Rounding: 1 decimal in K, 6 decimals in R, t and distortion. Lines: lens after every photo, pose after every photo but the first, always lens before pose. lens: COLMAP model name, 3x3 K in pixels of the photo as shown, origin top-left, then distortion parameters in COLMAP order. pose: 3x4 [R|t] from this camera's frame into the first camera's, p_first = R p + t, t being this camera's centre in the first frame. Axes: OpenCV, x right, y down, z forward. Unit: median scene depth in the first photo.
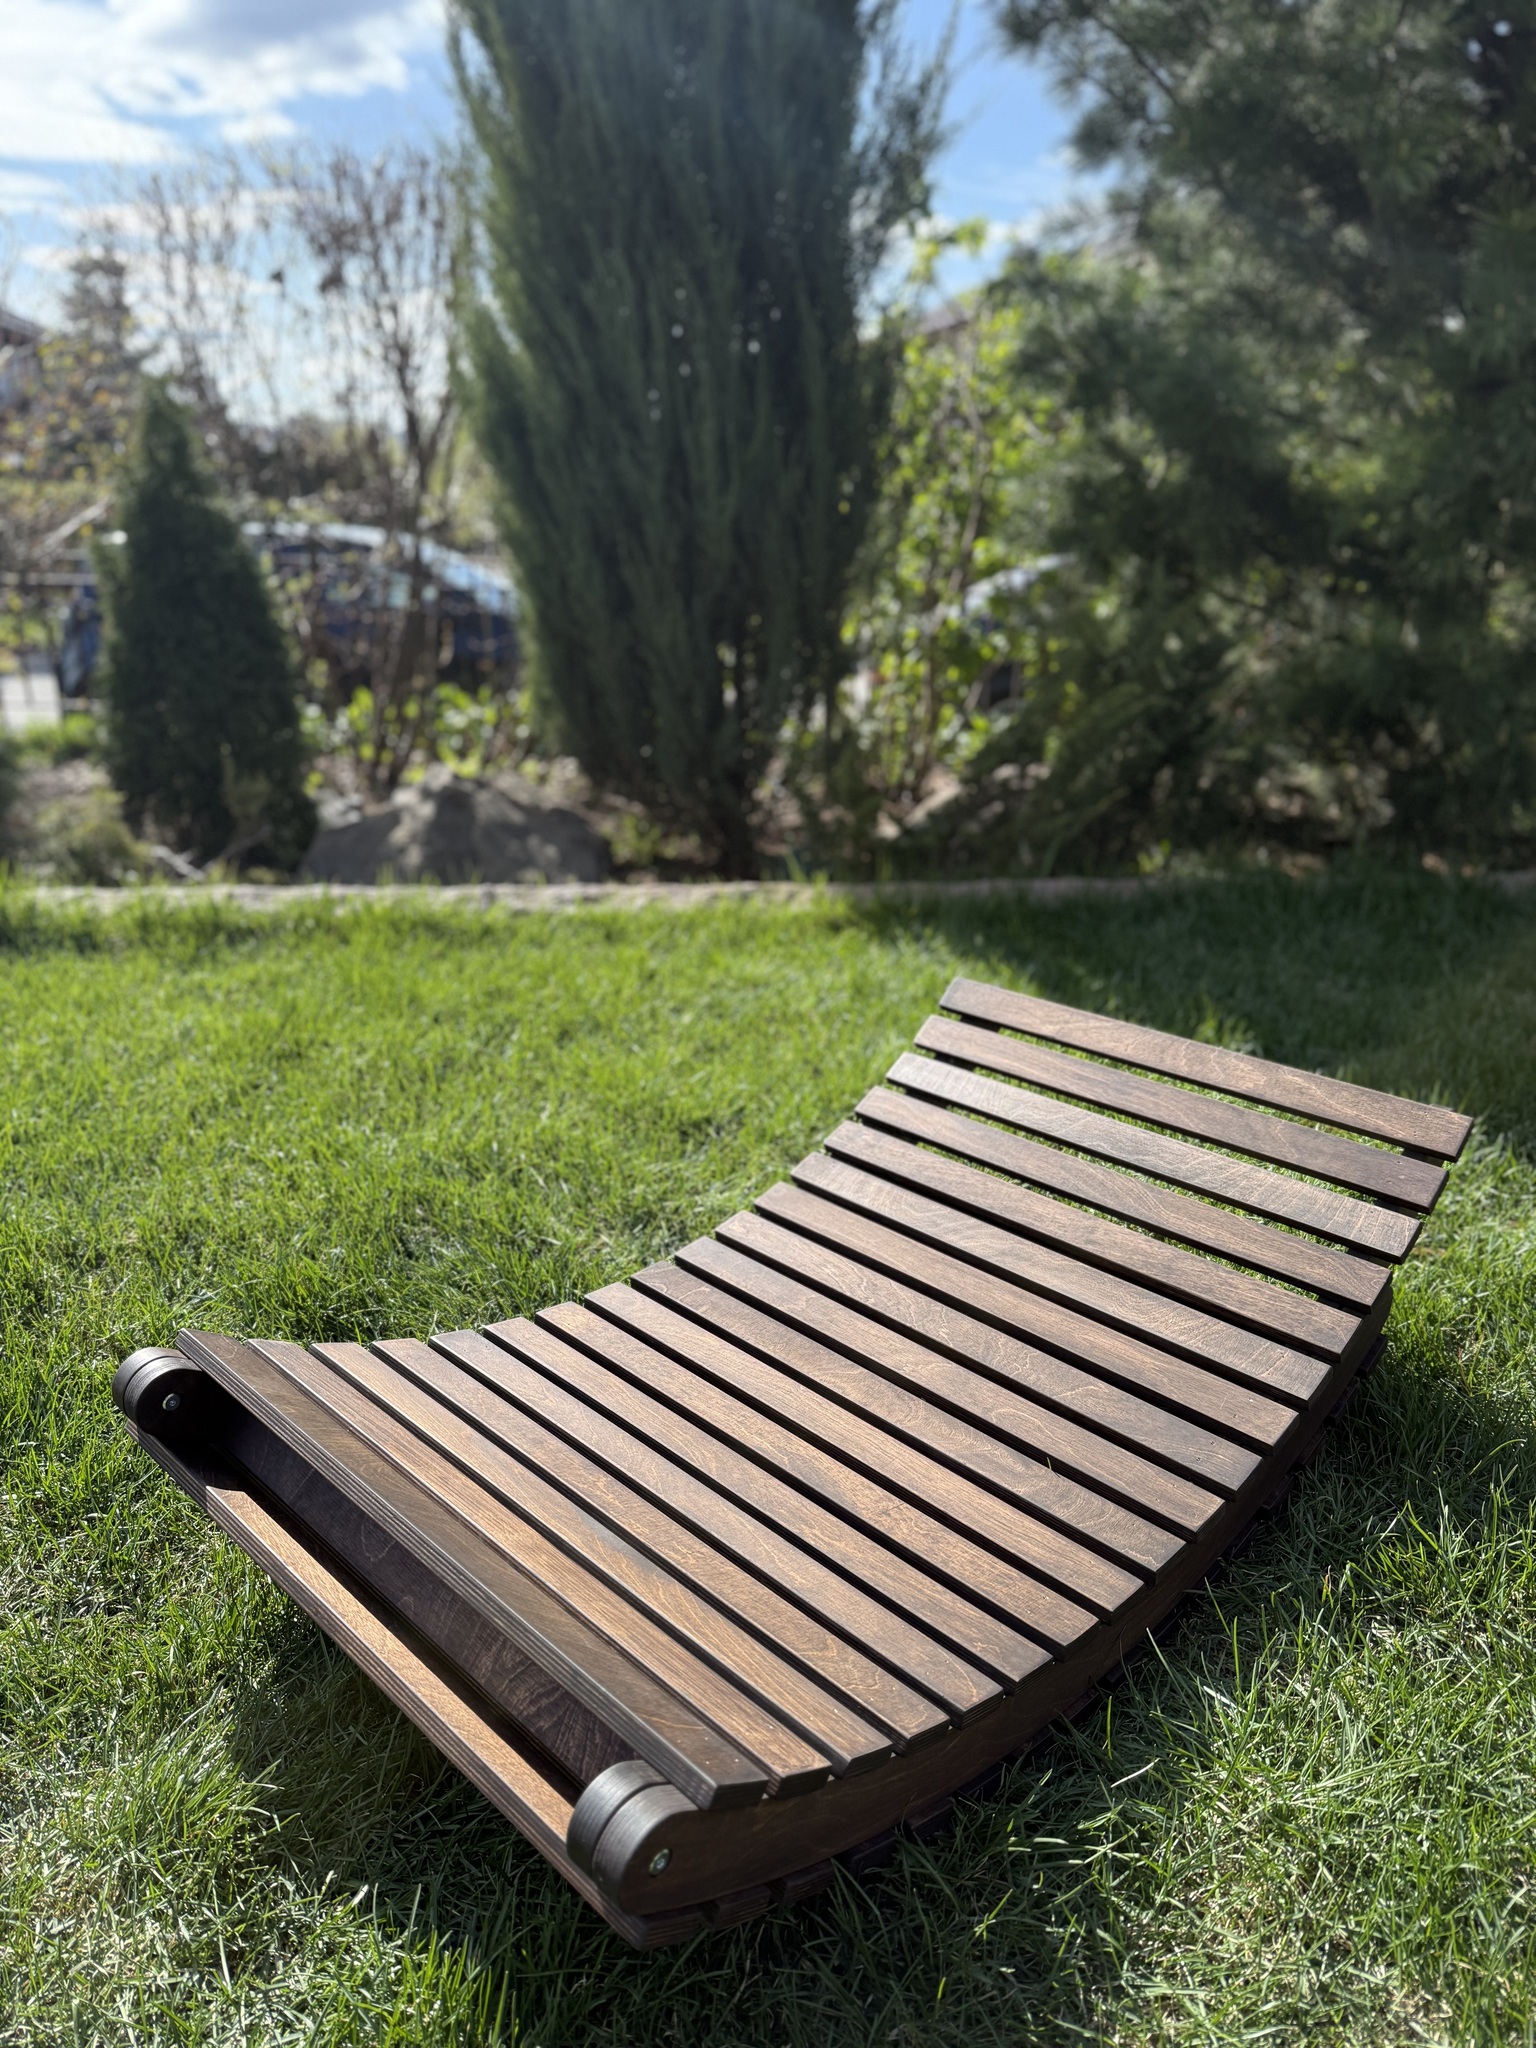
lens RADIAL K [[1430.7, 0, 781.8], [0, 1430.7, 1065.8], [0, 0, 1]] dist [0.018748, -0.039805]
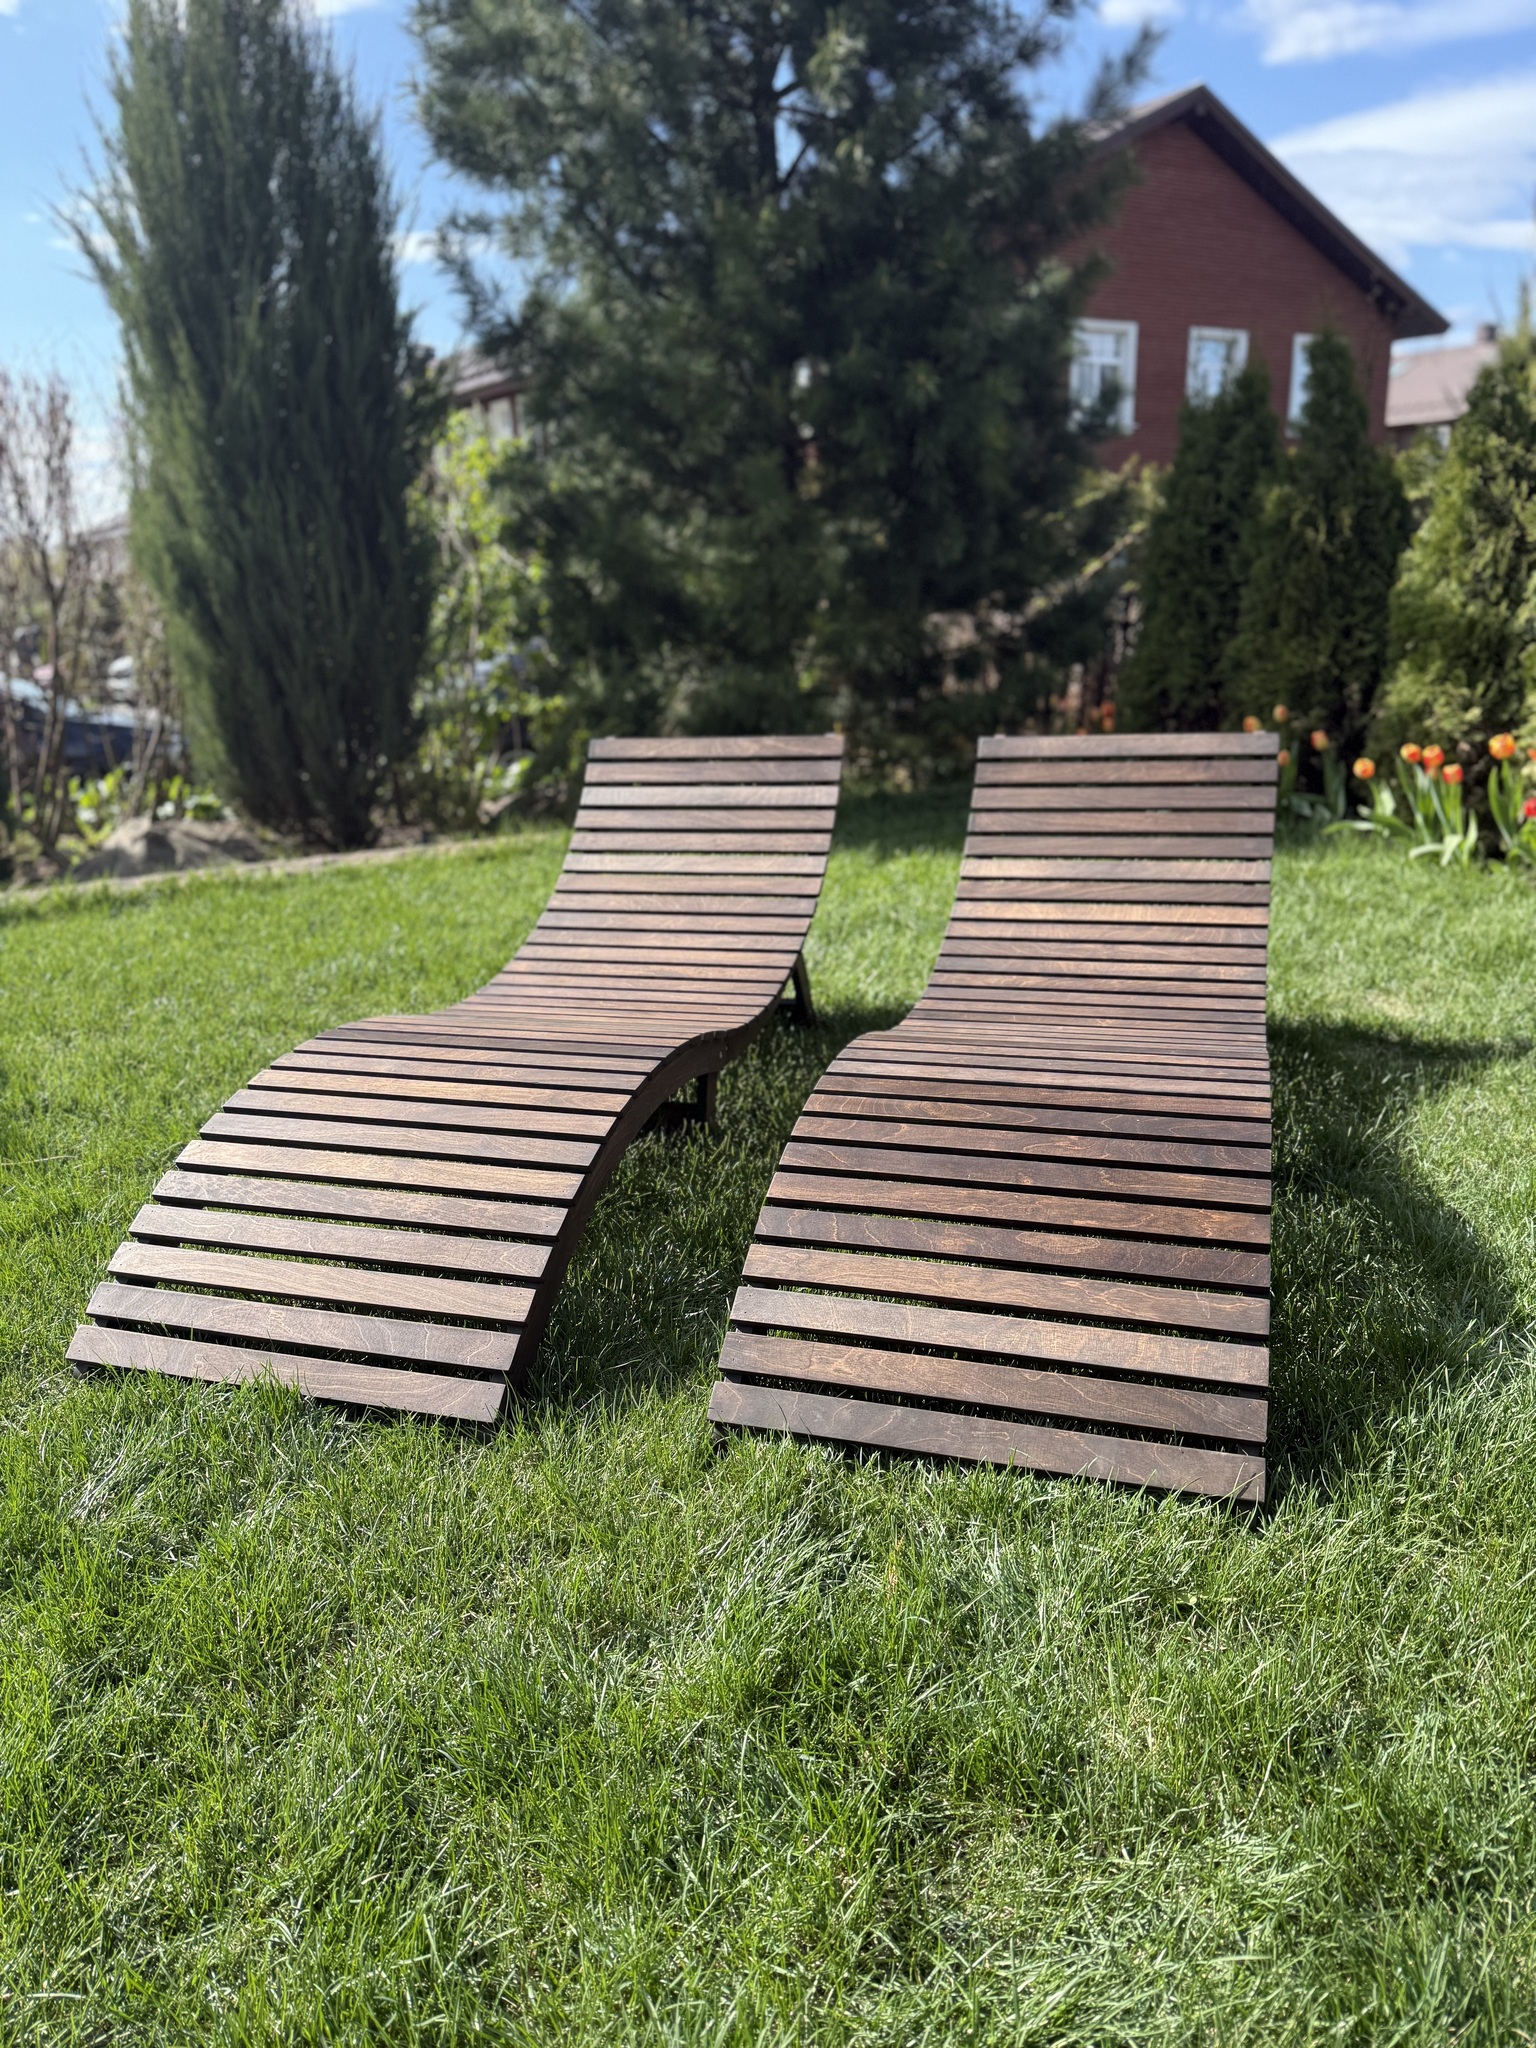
lens RADIAL K [[1430.7, 0, 784.3], [0, 1430.7, 1034.5], [0, 0, 1]] dist [0.018748, -0.039805]
pose [[0.934994, -0.155434, 0.318788, -0.129908], [0.174504, 0.984137, -0.031970, 0.150566], [-0.308762, 0.085522, 0.947287, -0.495823]]
